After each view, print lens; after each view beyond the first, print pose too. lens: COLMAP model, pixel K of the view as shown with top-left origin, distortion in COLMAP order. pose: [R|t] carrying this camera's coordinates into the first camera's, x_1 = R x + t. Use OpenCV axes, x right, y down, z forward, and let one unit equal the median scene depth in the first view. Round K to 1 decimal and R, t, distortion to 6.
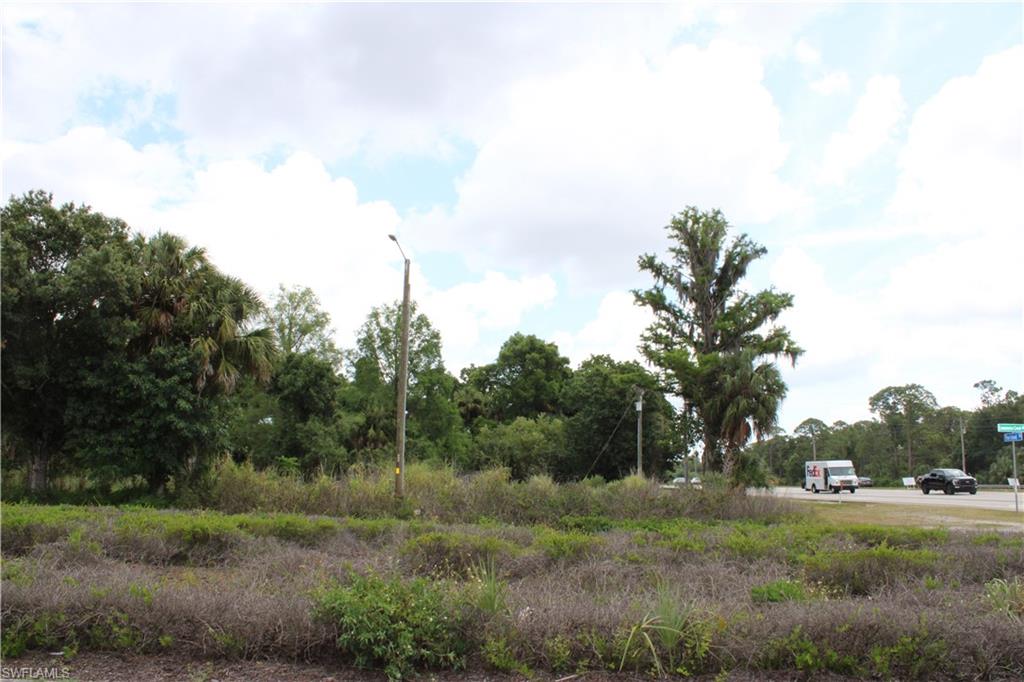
lens RADIAL K [[890.5, 0, 519.6], [0, 890.5, 339.7], [0, 0, 1]] dist [-0.136436, 0.150126]
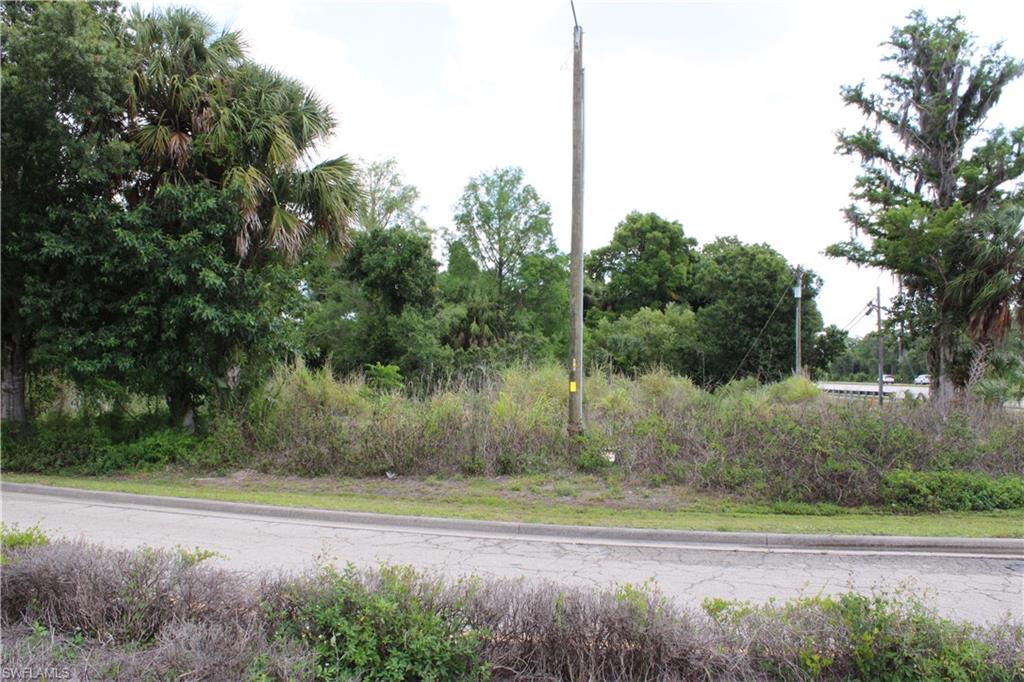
lens RADIAL K [[890.5, 0, 525.8], [0, 890.5, 338.9], [0, 0, 1]] dist [-0.136436, 0.150126]
pose [[0.996635, -0.007552, -0.081624, -0.066446], [0.017009, 0.993127, 0.115797, 0.026012], [0.080189, -0.116796, 0.989913, 0.230054]]
